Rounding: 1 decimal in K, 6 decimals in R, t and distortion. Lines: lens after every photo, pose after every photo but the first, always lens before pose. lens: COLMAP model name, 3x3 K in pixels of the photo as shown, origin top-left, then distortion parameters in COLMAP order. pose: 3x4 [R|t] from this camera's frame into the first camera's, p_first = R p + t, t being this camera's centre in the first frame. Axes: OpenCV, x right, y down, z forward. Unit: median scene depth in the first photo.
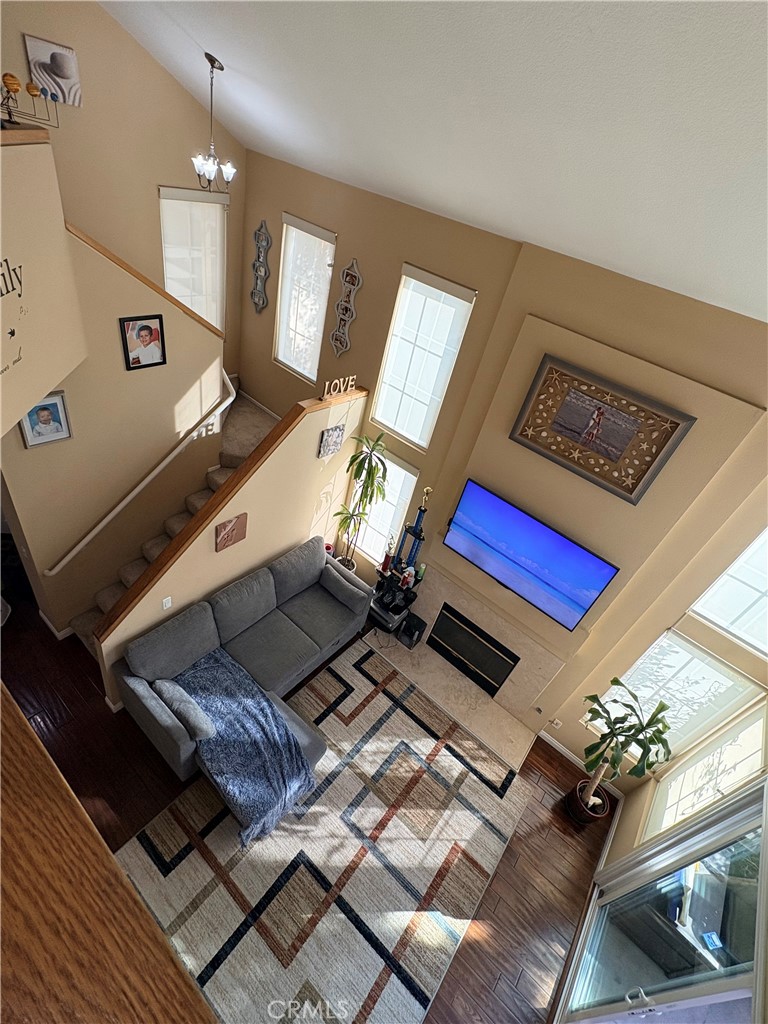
lens RADIAL K [[460.1, 0, 384.0], [0, 460.1, 512.0], [0, 0, 1]] dist [-0.002356, 0.000355]
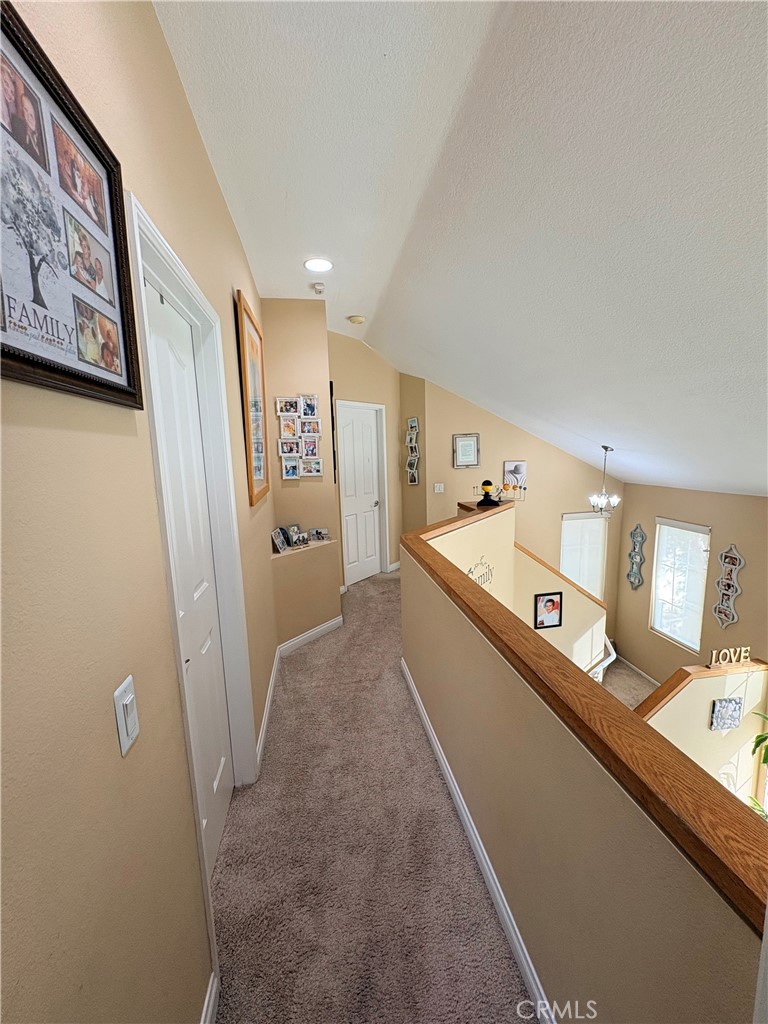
lens RADIAL K [[408.3, 0, 385.1], [0, 408.3, 510.4], [0, 0, 1]] dist [0.000006, 0.000184]
pose [[0.724337, -0.145097, -0.674006, 0.006479], [-0.261654, 0.846613, -0.463448, 0.070715], [0.637867, 0.512048, 0.575267, -0.168903]]
